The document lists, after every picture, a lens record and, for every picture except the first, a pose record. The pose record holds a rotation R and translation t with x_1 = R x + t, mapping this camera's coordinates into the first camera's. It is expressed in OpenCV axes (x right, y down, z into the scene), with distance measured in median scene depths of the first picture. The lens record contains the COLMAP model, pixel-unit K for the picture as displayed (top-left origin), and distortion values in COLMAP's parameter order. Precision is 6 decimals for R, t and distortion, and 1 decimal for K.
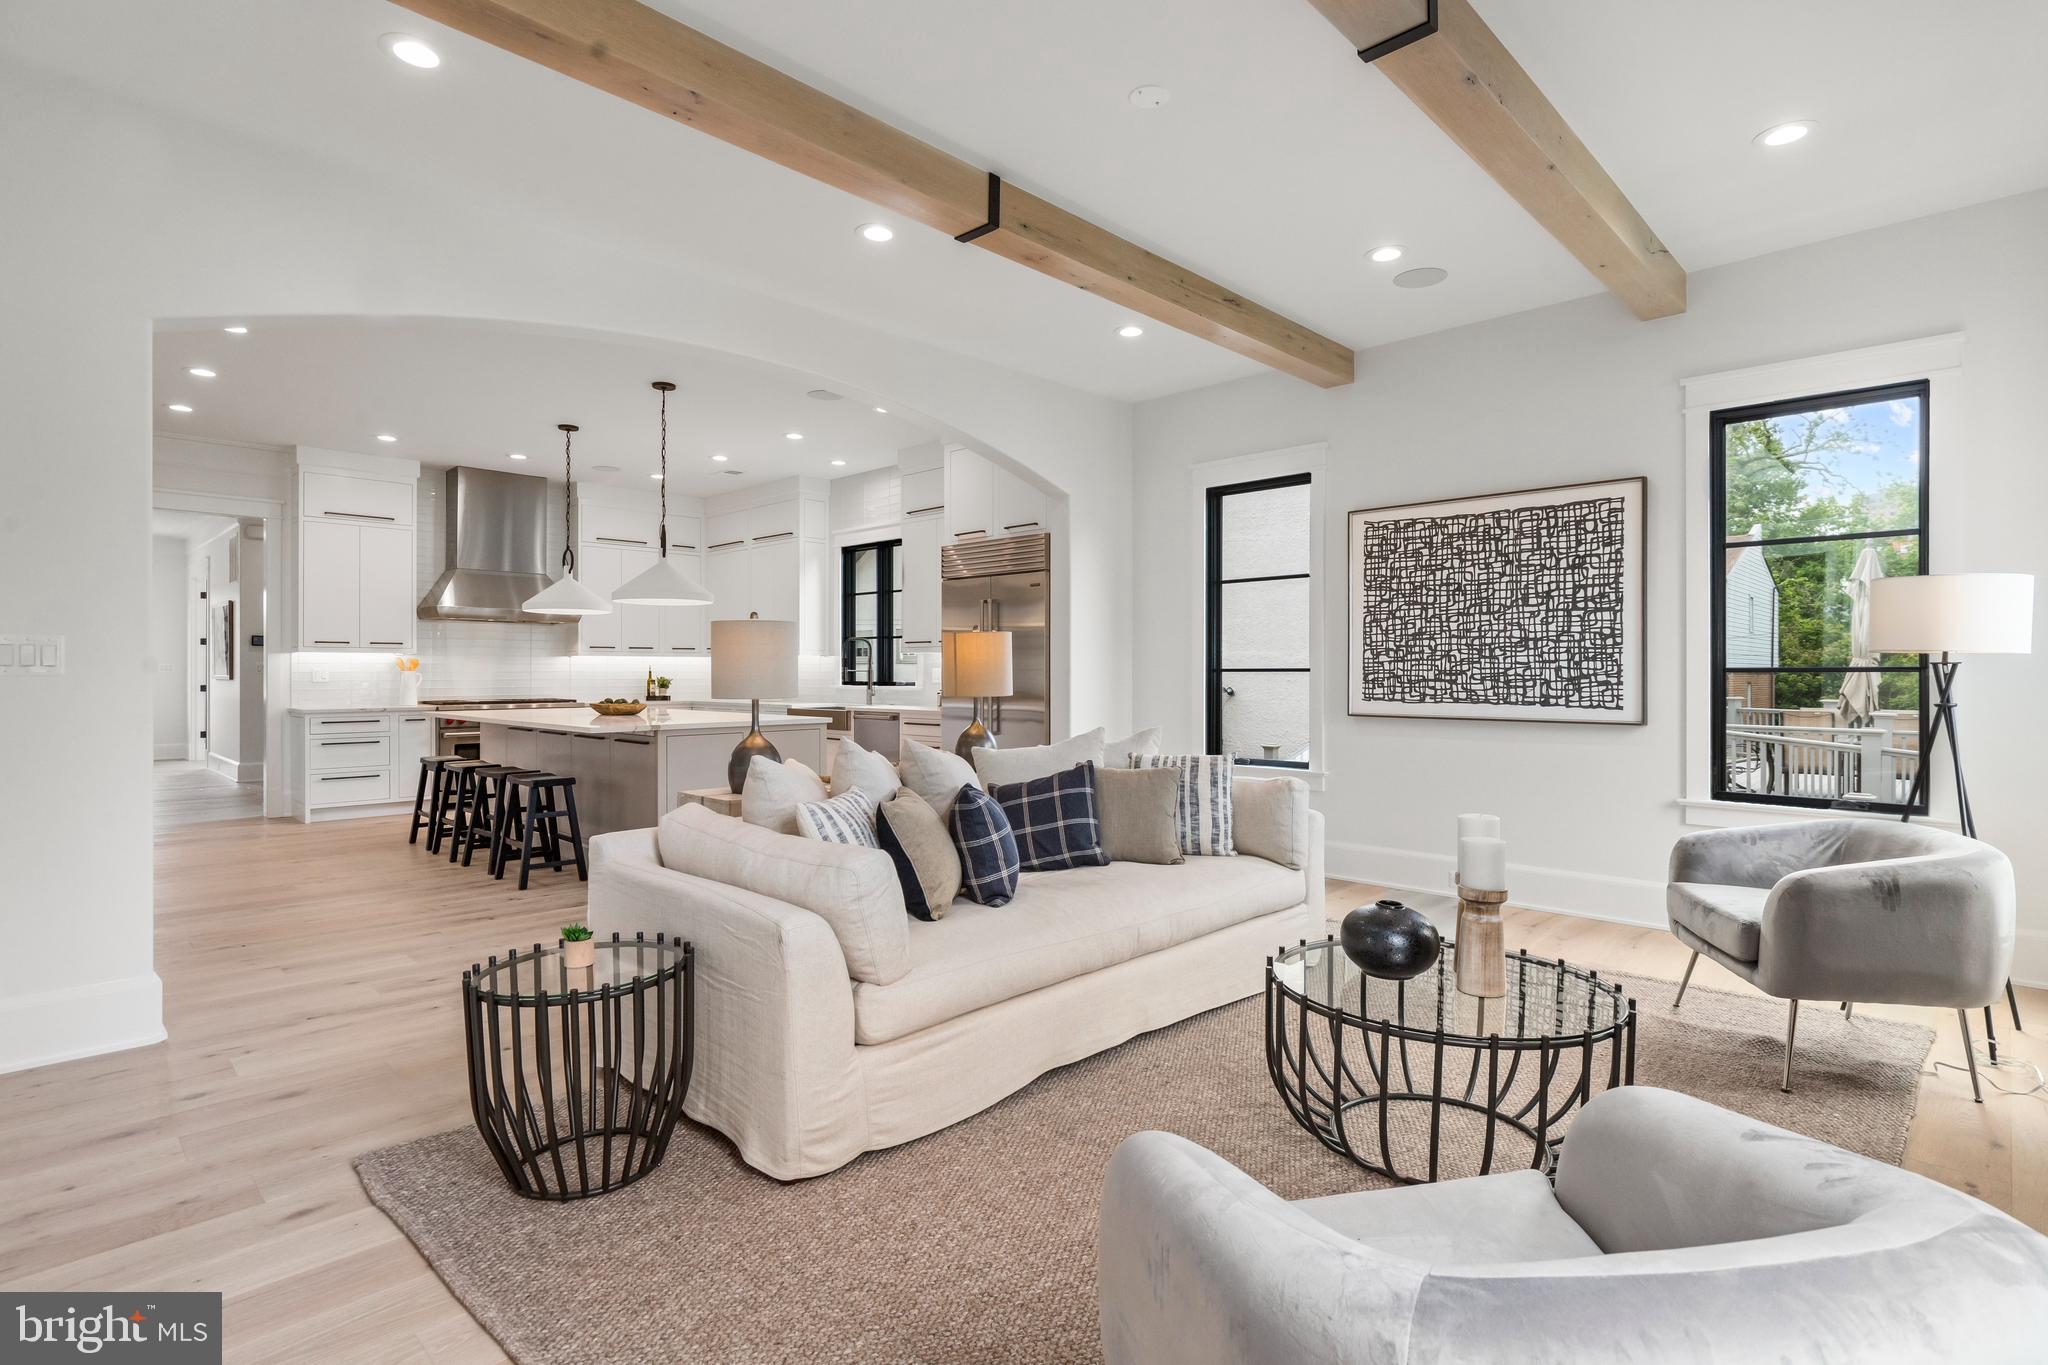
lens RADIAL K [[1028.0, 0, 1022.2], [0, 1028.0, 672.7], [0, 0, 1]] dist [-0.001276, -0.000508]
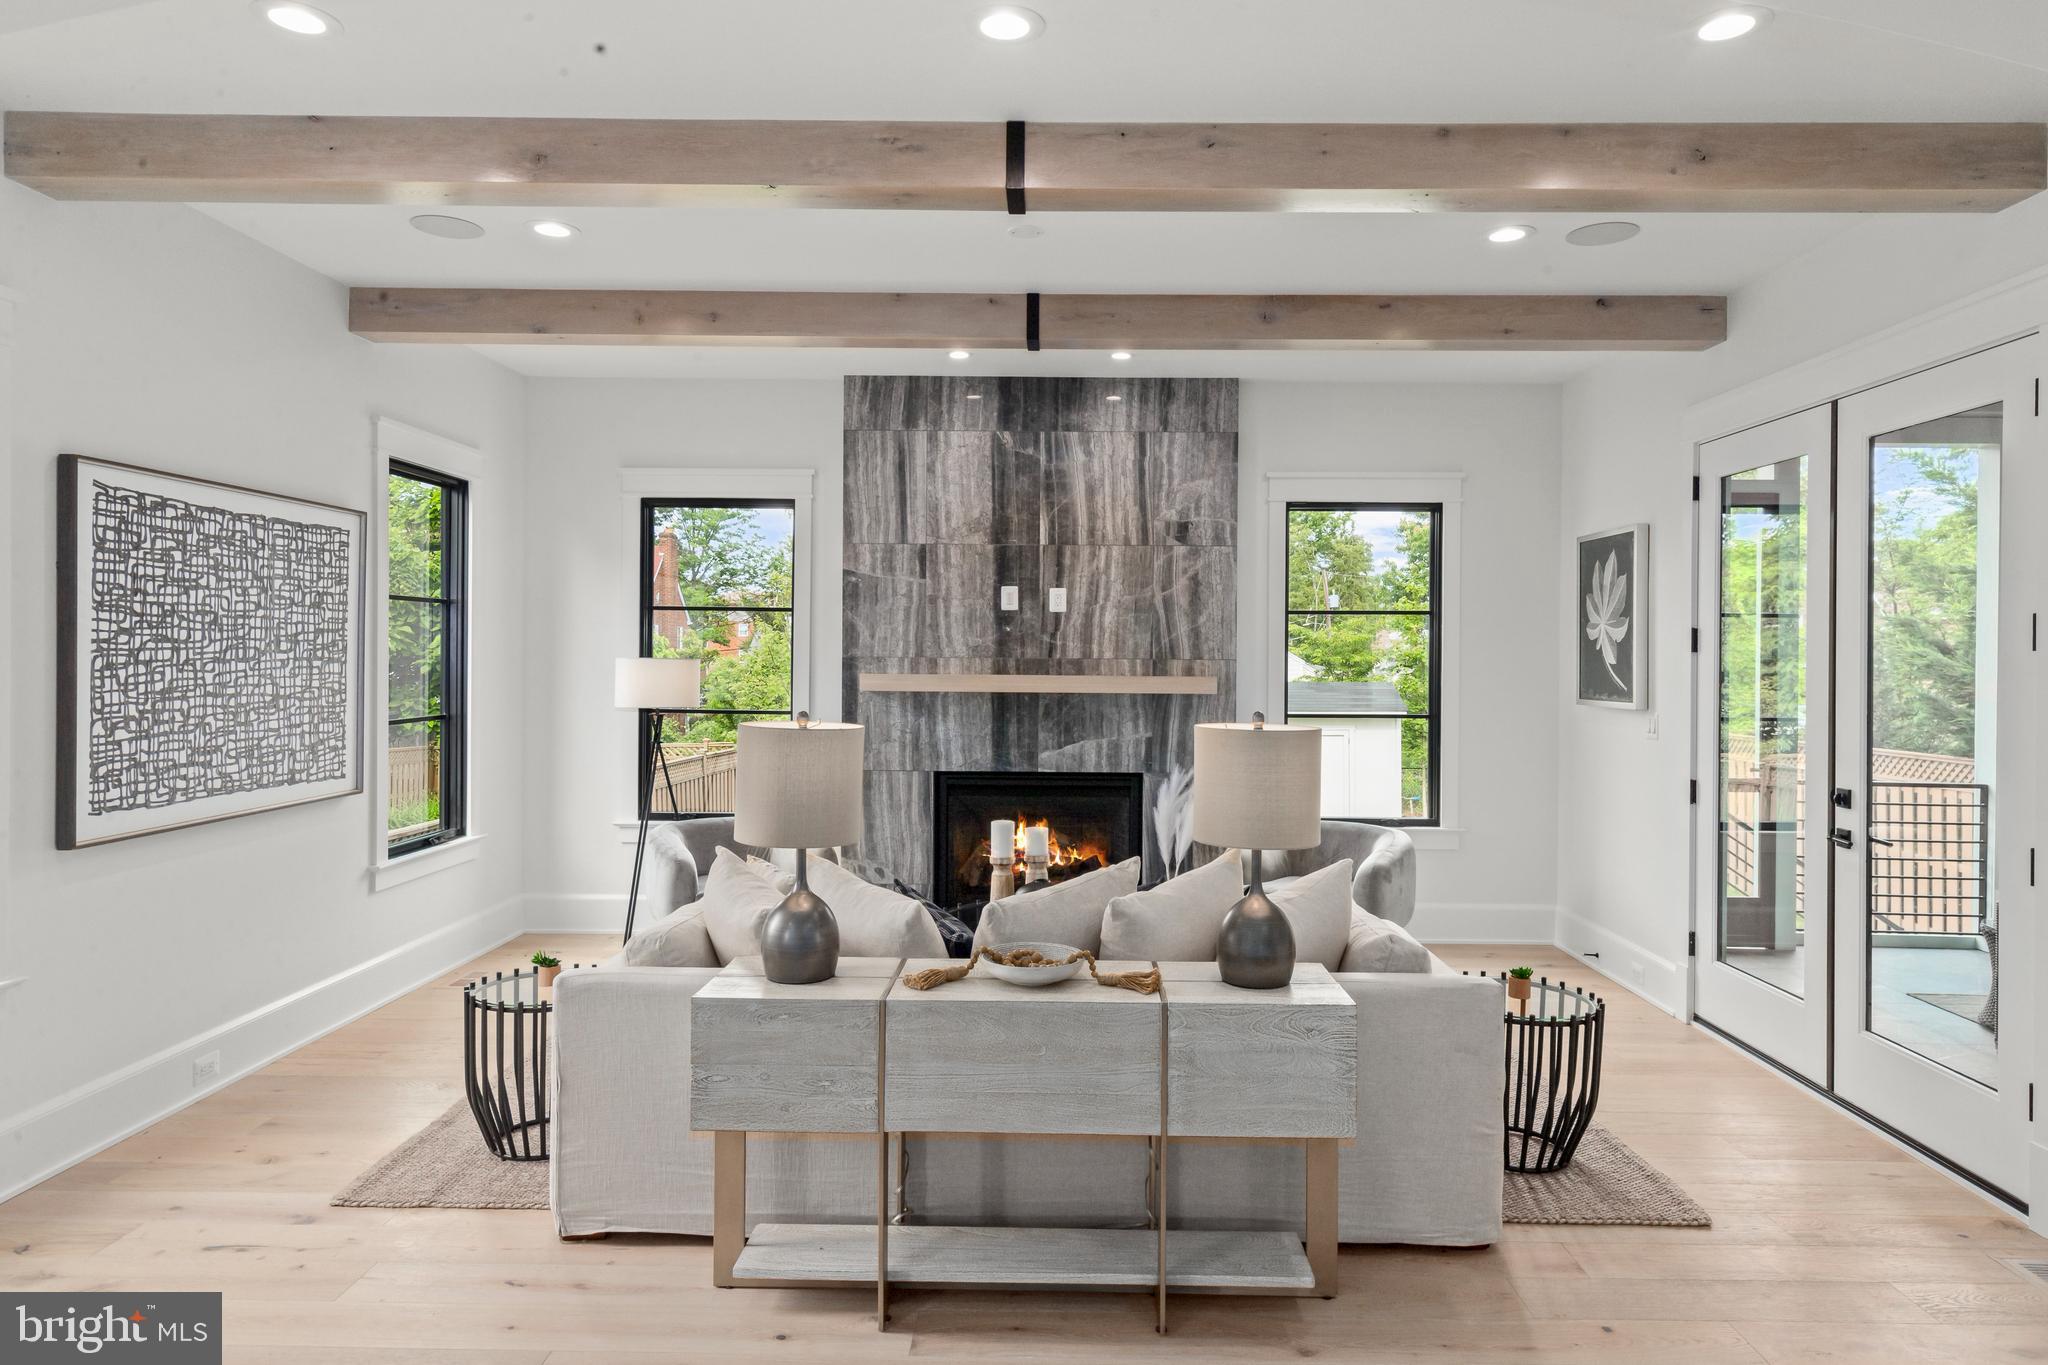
lens RADIAL K [[1261.0, 0, 1033.4], [0, 1261.0, 661.0], [0, 0, 1]] dist [0.001326, 0.003411]
pose [[-0.696491, -0.004215, 0.717553, -0.520438], [0.001826, 0.999969, 0.007647, -0.062486], [-0.717563, 0.006636, -0.696462, 1.204964]]
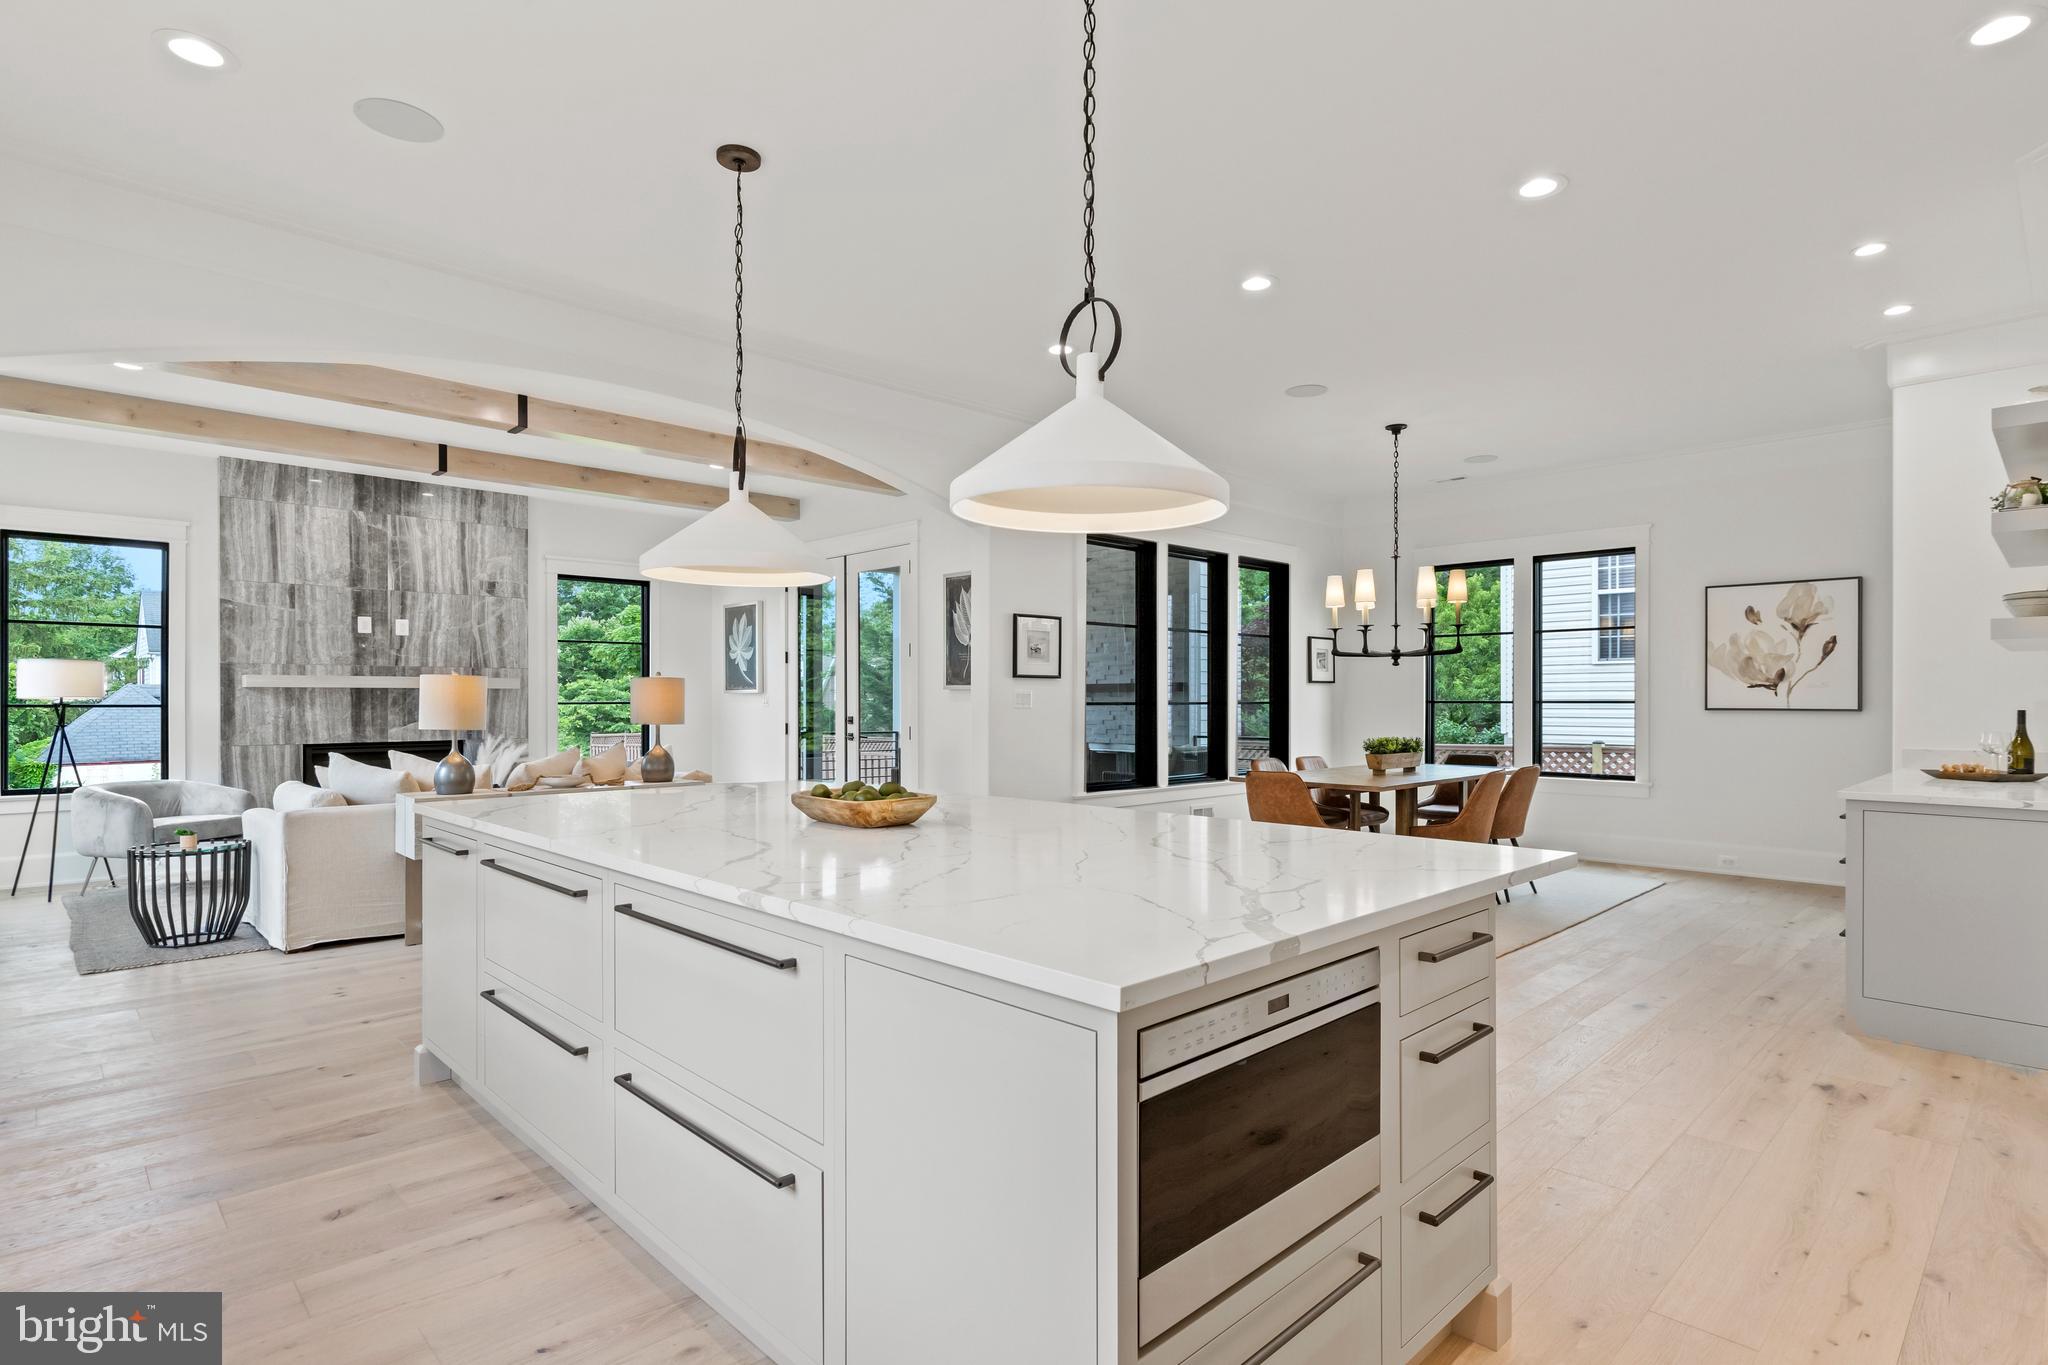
lens RADIAL K [[1028.0, 0, 1020.2], [0, 1028.0, 689.3], [0, 0, 1]] dist [-0.001276, -0.000508]
pose [[-0.999359, 0.003220, 0.035662, -0.647004], [0.003238, 0.999995, 0.000443, -0.004969], [-0.035660, 0.000558, -0.999364, 2.007982]]
